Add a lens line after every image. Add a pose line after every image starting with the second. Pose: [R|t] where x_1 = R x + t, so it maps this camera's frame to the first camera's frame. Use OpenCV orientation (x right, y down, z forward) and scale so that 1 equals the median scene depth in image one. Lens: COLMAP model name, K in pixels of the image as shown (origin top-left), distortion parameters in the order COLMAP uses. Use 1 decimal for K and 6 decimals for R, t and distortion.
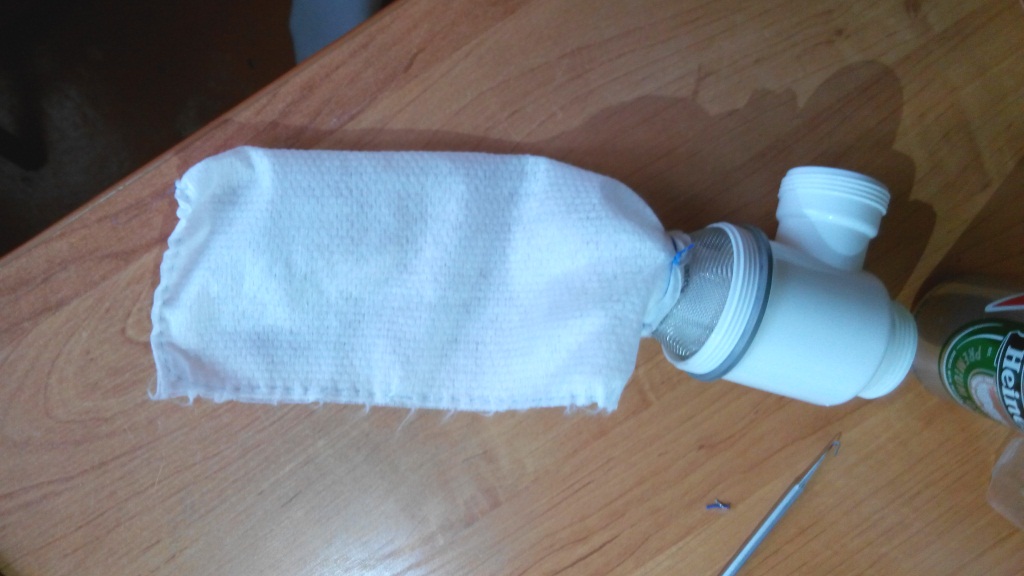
lens RADIAL K [[884.4, 0, 489.0], [0, 884.4, 281.2], [0, 0, 1]] dist [0.098253, -0.195621]
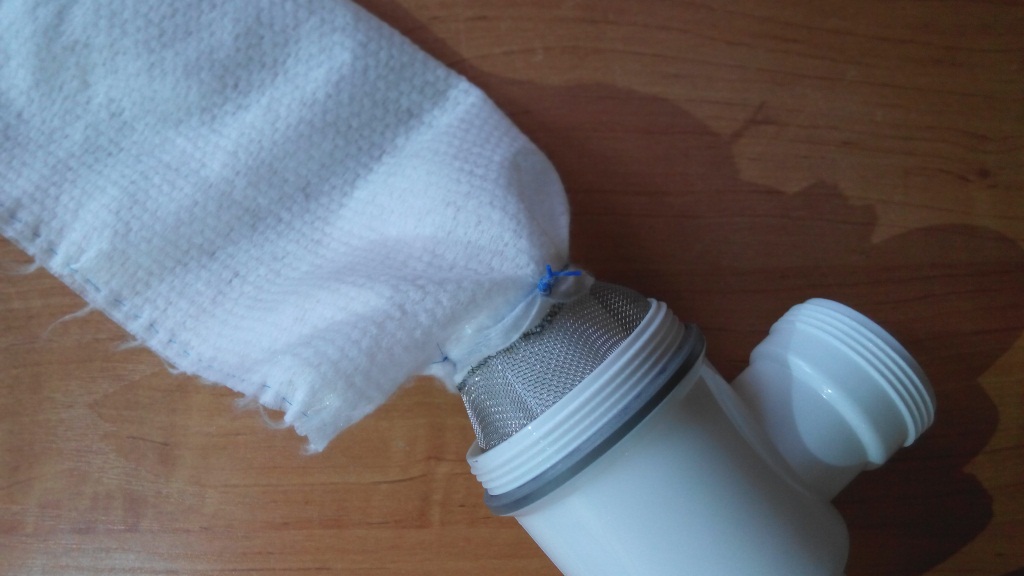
lens RADIAL K [[917.4, 0, 492.3], [0, 917.4, 284.5], [0, 0, 1]] dist [0.102423, -0.213655]
pose [[0.842137, 0.518477, -0.148276, 0.245779], [-0.537231, 0.830475, -0.147288, 0.075694], [0.046774, 0.203695, 0.977916, 0.367963]]
